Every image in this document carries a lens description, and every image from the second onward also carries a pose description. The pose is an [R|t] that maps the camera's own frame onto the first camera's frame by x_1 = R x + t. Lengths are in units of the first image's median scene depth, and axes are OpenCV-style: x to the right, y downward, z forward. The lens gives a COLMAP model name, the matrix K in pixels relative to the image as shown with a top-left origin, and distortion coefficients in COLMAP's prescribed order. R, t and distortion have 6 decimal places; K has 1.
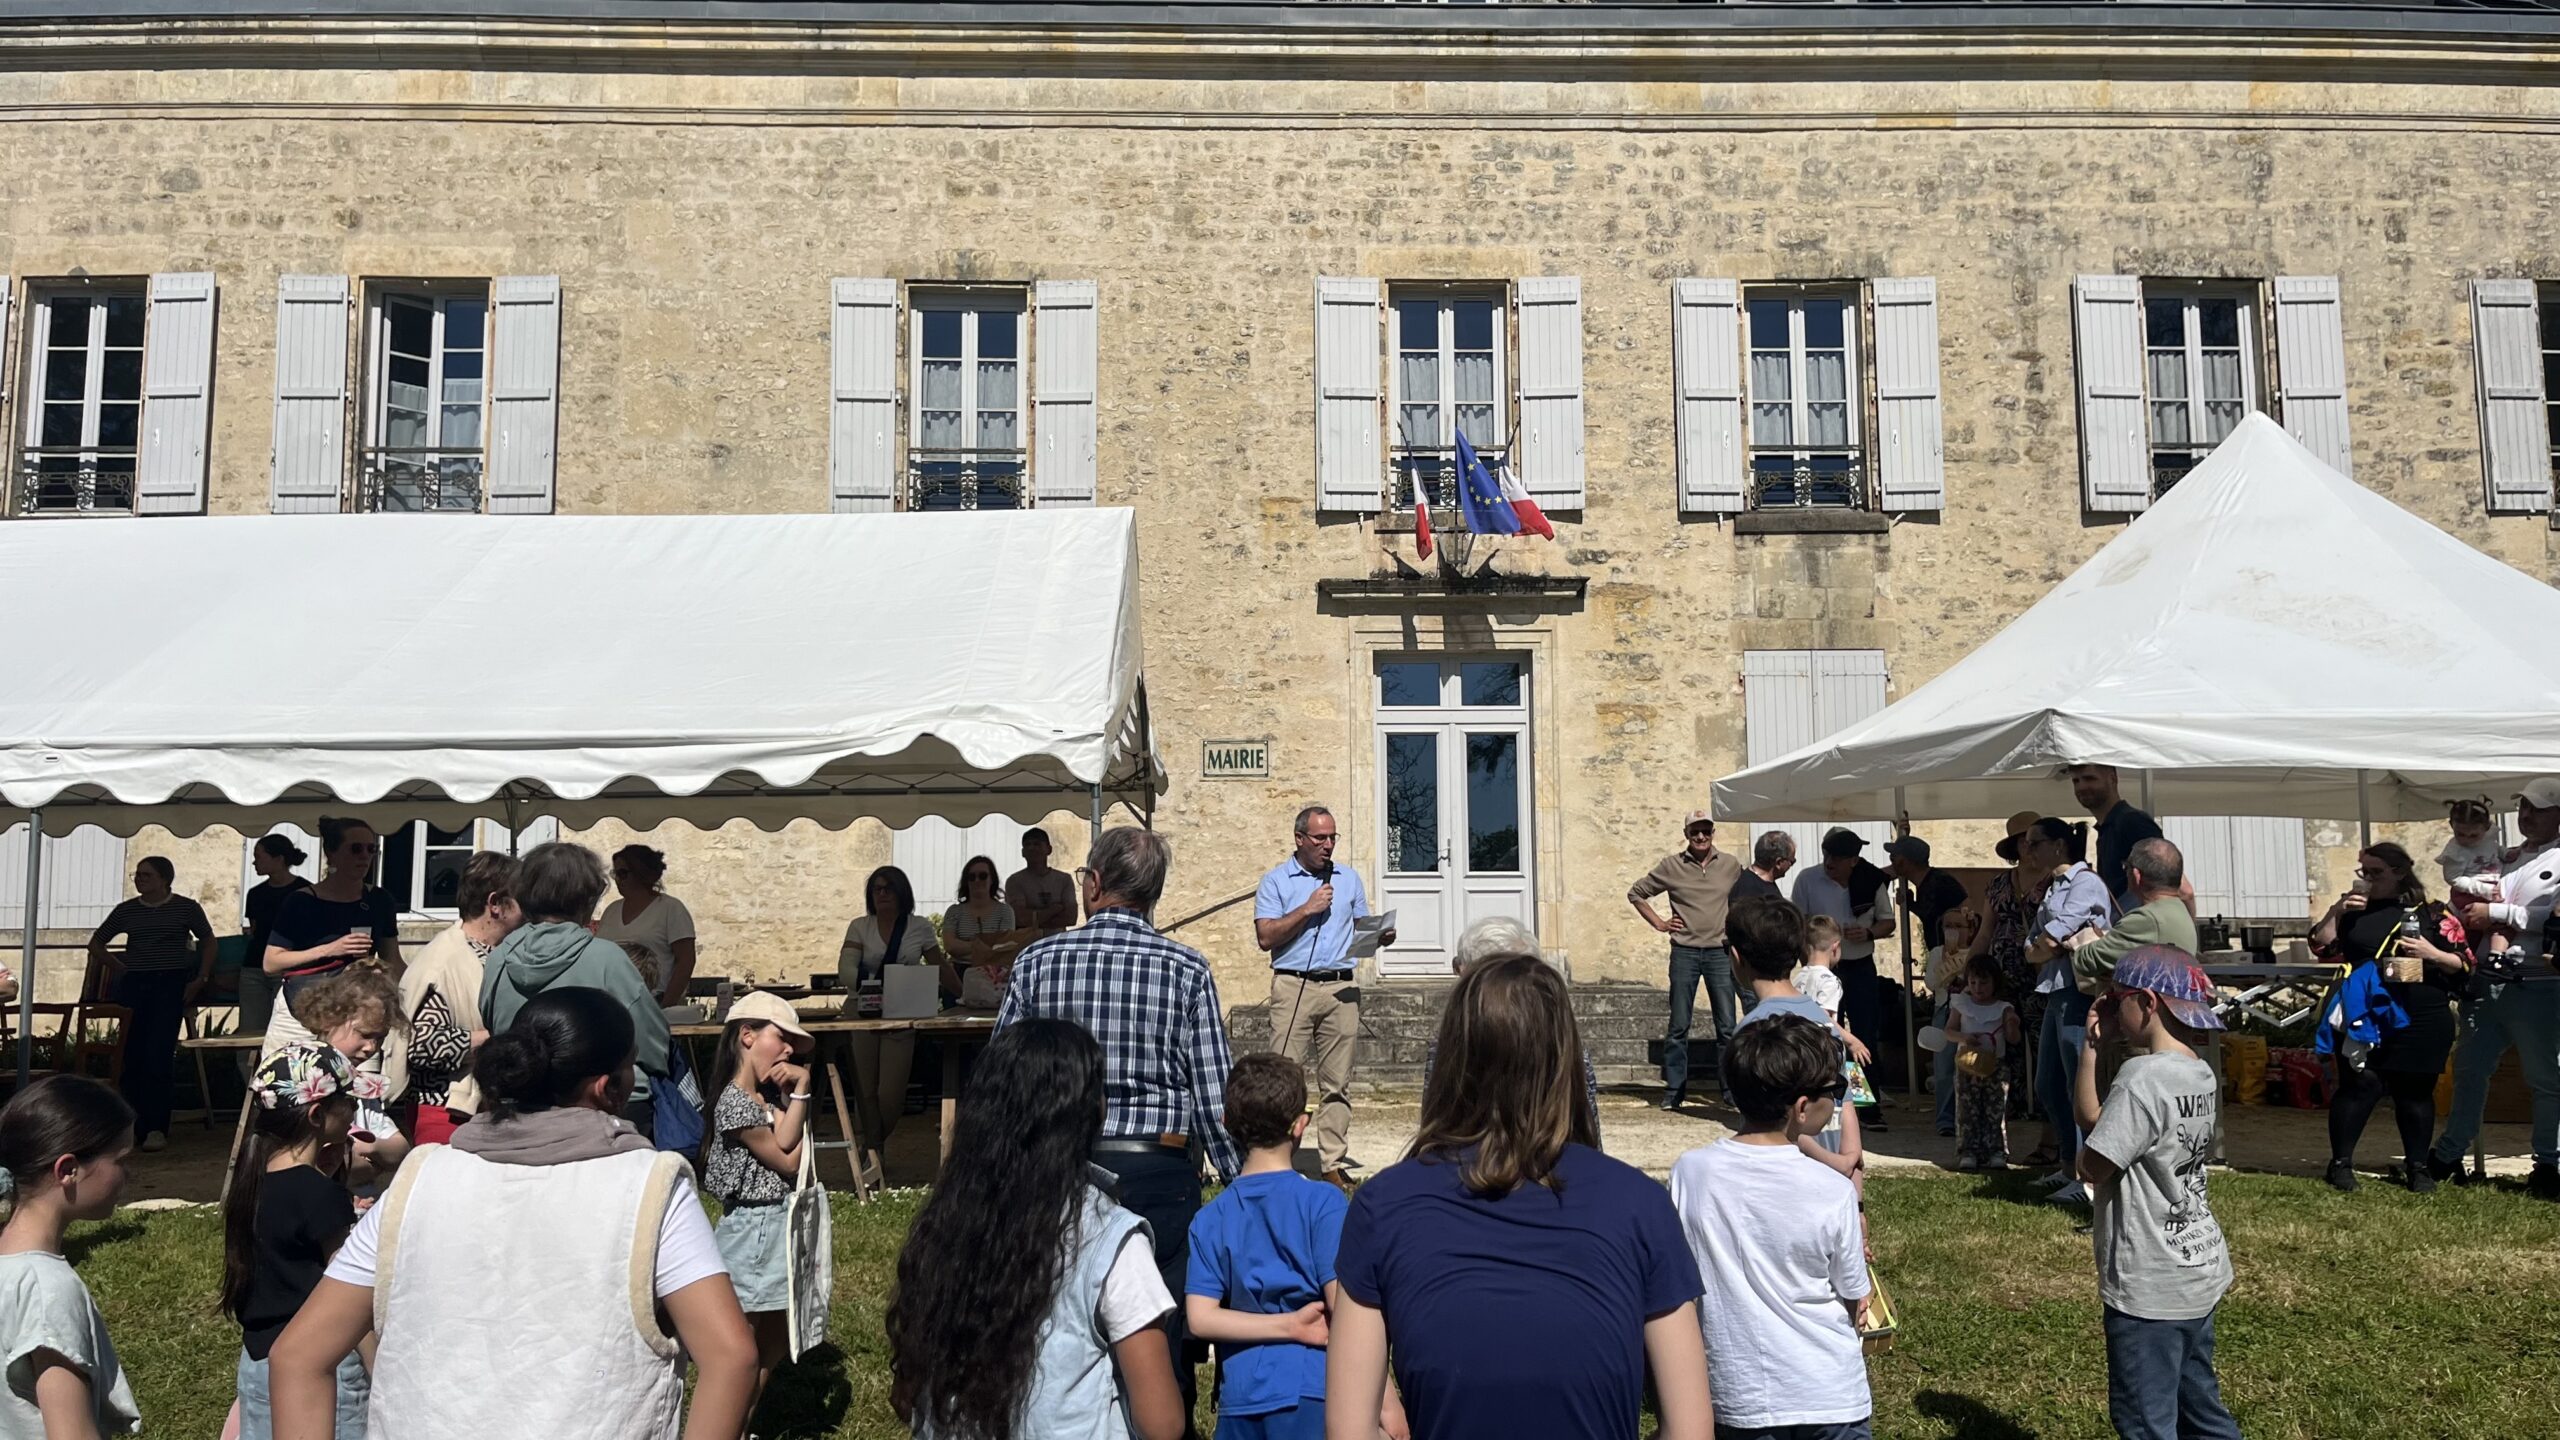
lens RADIAL K [[1858.9, 0, 1275.5], [0, 1858.9, 713.1], [0, 0, 1]] dist [0.063603, -0.096061]
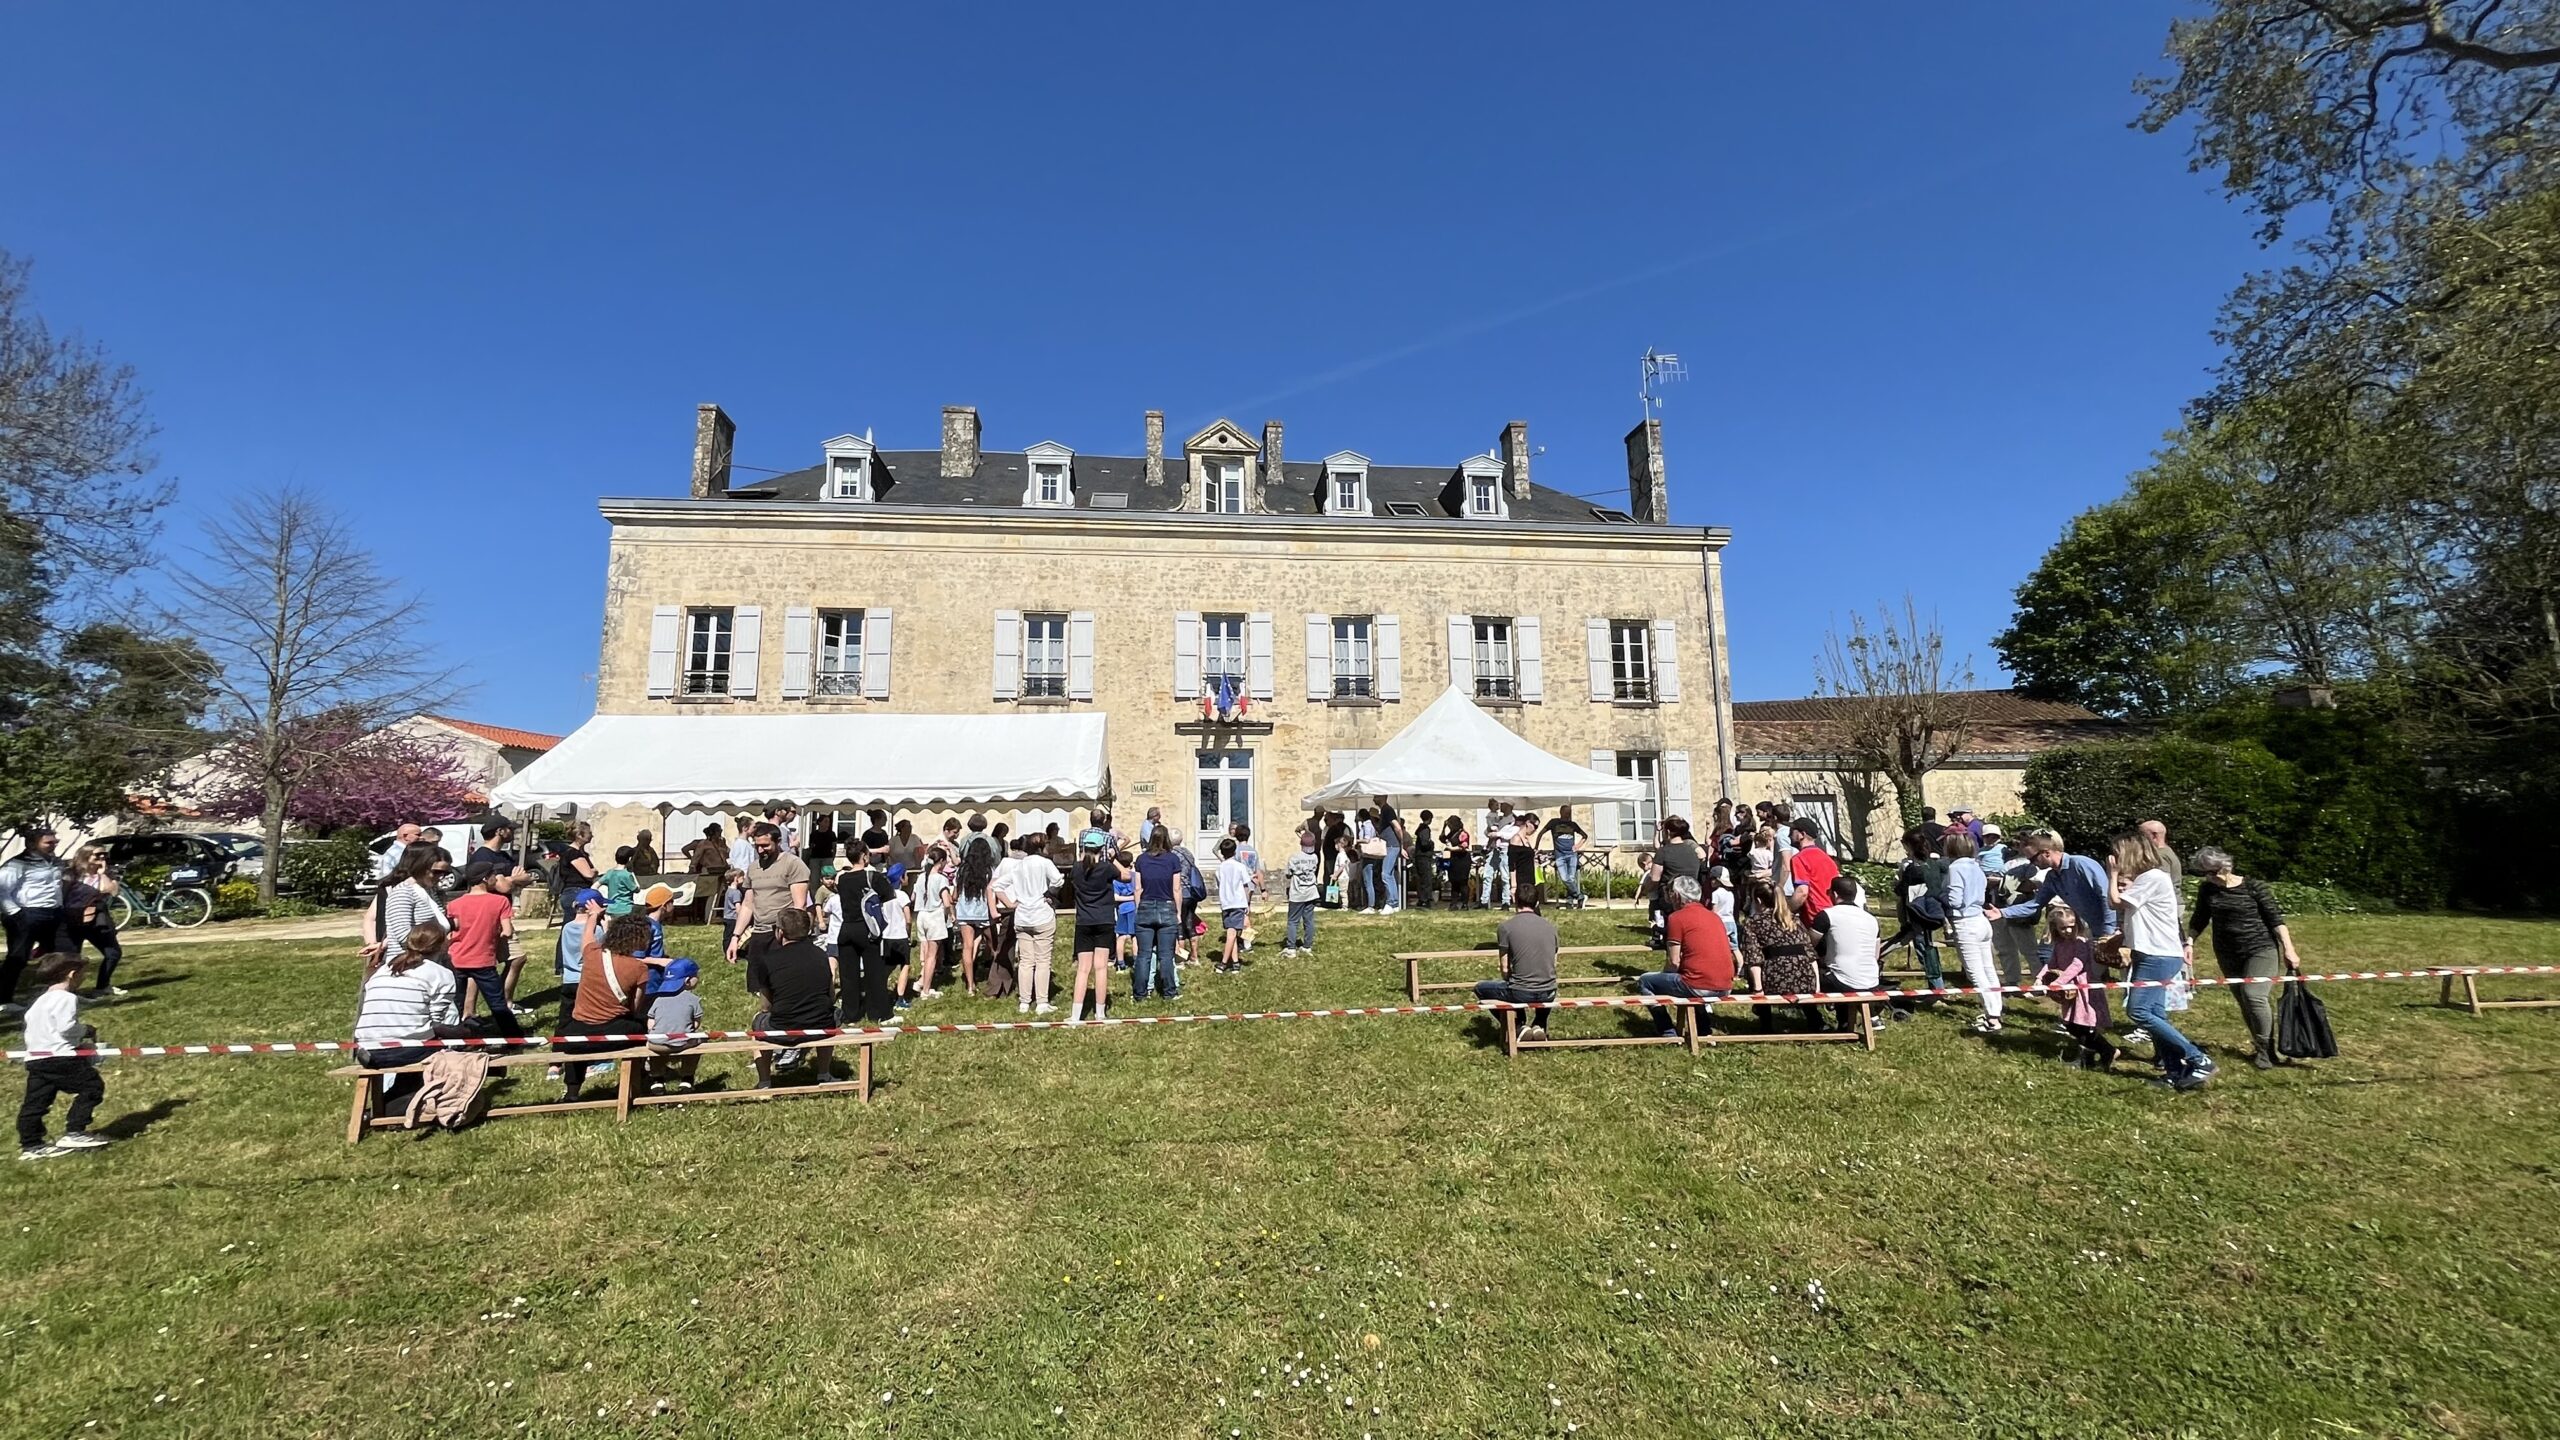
lens RADIAL K [[1034.7, 0, 1277.9], [0, 1034.7, 714.3], [0, 0, 1]] dist [-0.002780, -0.000187]
pose [[0.995870, 0.007645, 0.090464, 0.035532], [-0.004300, 0.999302, -0.037117, -0.027787], [-0.090684, 0.036575, 0.995208, -0.513243]]
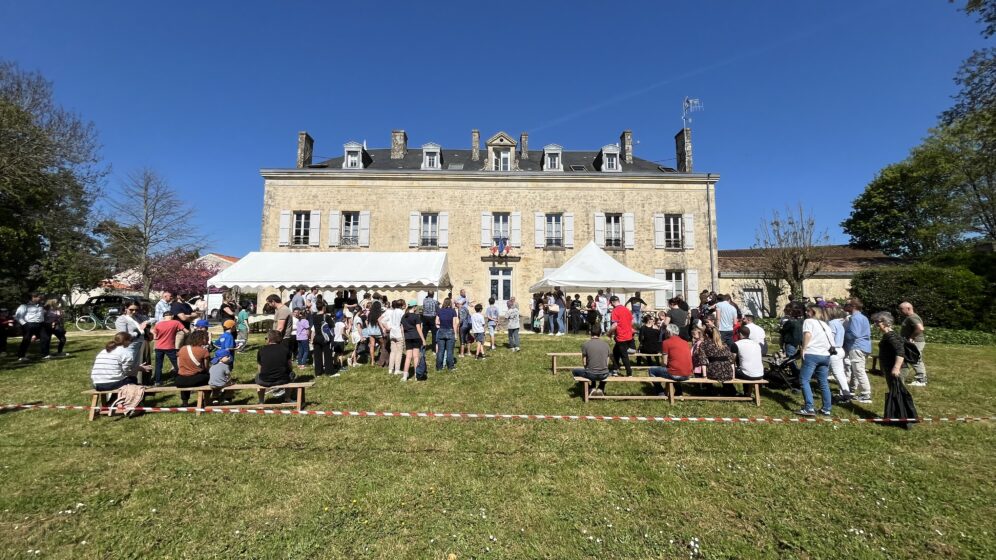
lens RADIAL K [[402.6, 0, 497.2], [0, 402.6, 277.8], [0, 0, 1]] dist [-0.002780, -0.000187]
pose [[0.999868, 0.011977, -0.011012, 0.097737], [-0.011766, 0.999750, 0.019006, -0.022847], [0.011237, -0.018874, 0.999759, -0.455063]]
